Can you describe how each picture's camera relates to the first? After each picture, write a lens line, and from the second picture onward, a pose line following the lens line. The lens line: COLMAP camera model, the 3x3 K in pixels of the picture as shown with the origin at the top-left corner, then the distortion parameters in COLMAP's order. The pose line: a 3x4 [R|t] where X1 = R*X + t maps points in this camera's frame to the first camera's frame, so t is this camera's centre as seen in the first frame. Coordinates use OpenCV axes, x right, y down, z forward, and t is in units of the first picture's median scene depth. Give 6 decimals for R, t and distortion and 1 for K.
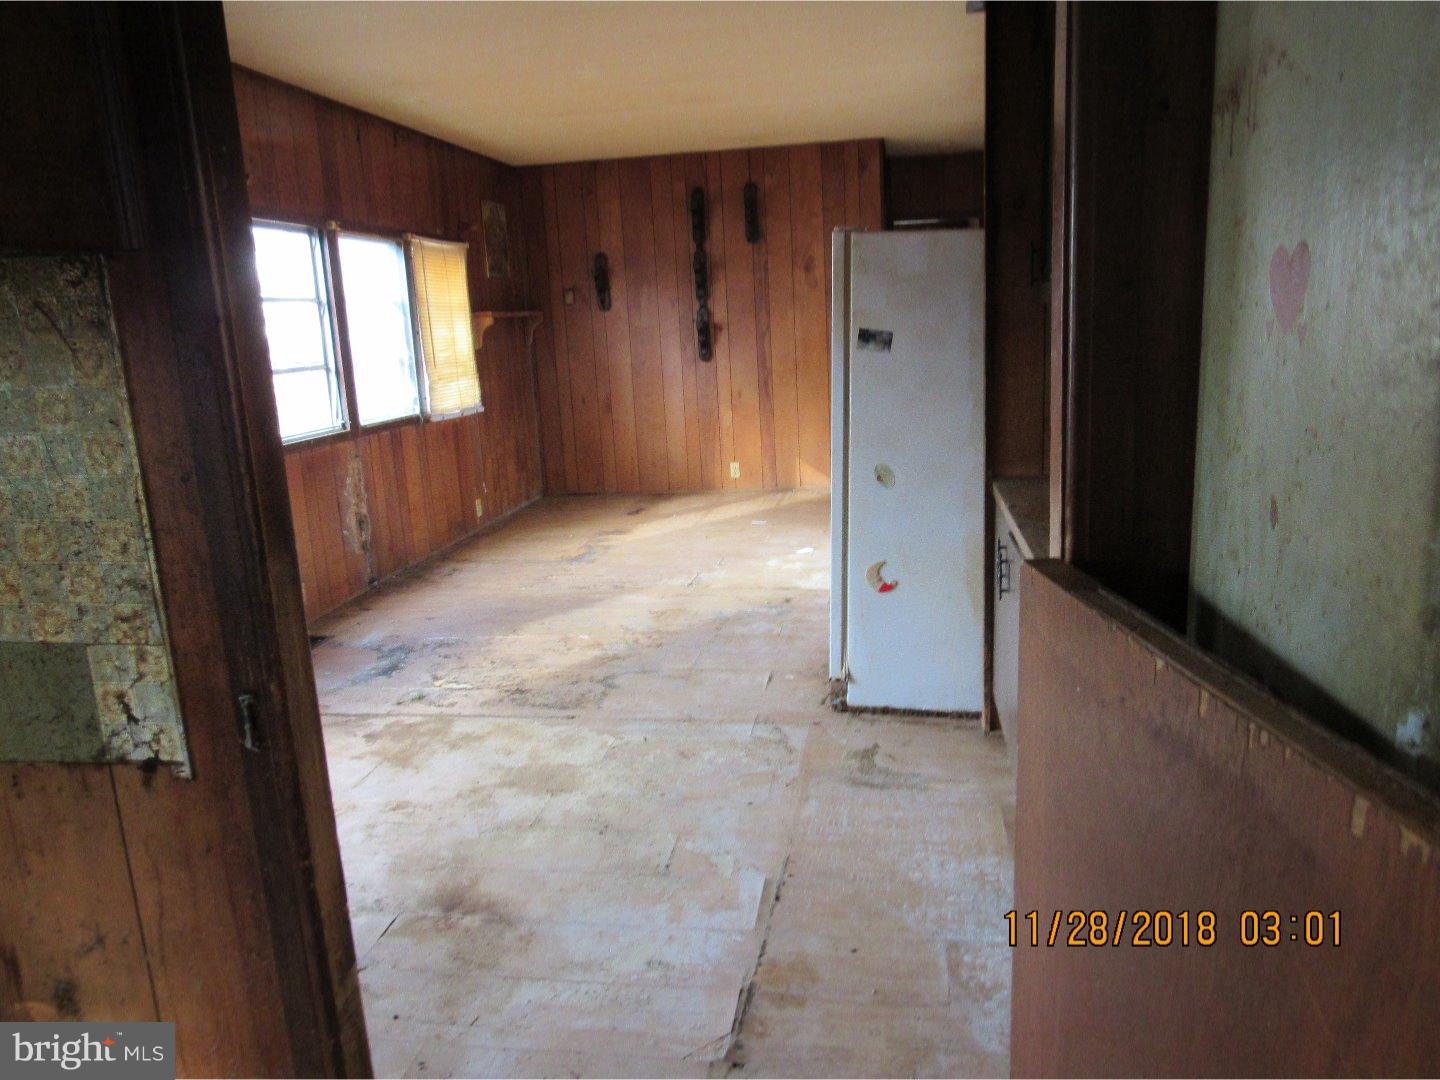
lens RADIAL K [[1024.9, 0, 720.0], [0, 1024.9, 540.0], [0, 0, 1]] dist [-0.023173, -0.000687]
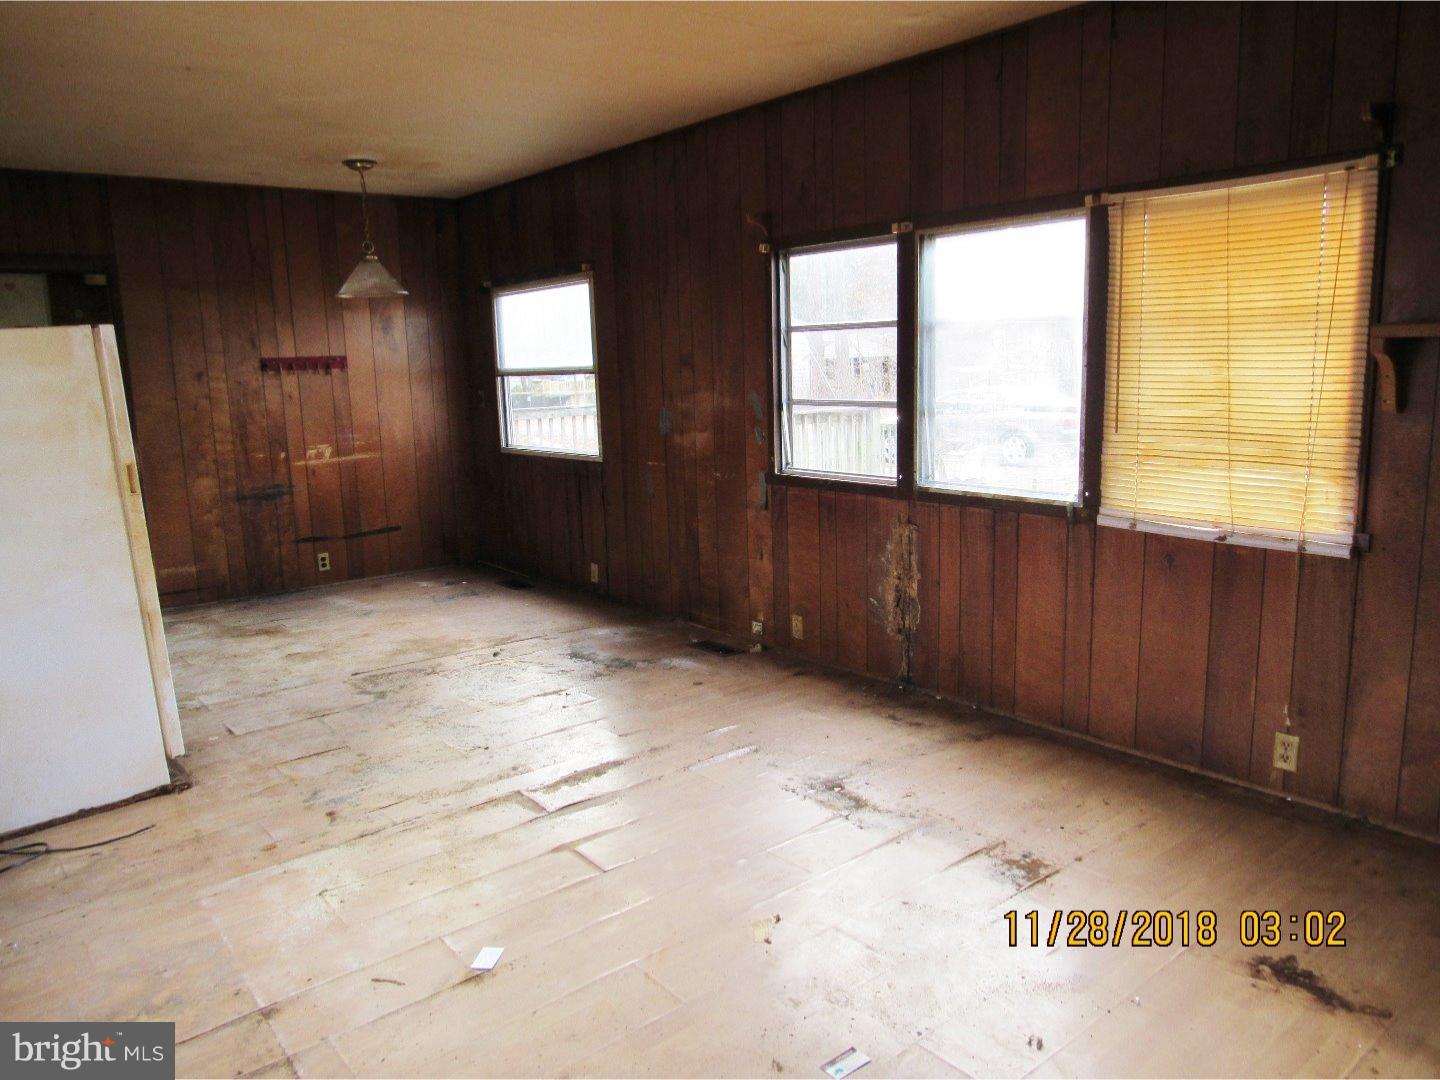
lens RADIAL K [[1024.9, 0, 720.0], [0, 1024.9, 540.0], [0, 0, 1]] dist [-0.023173, -0.000687]
pose [[-0.657271, 0.207564, -0.724508, 0.392900], [-0.092877, 0.931691, 0.351178, -0.420586], [0.747910, 0.298109, -0.593095, 1.731266]]
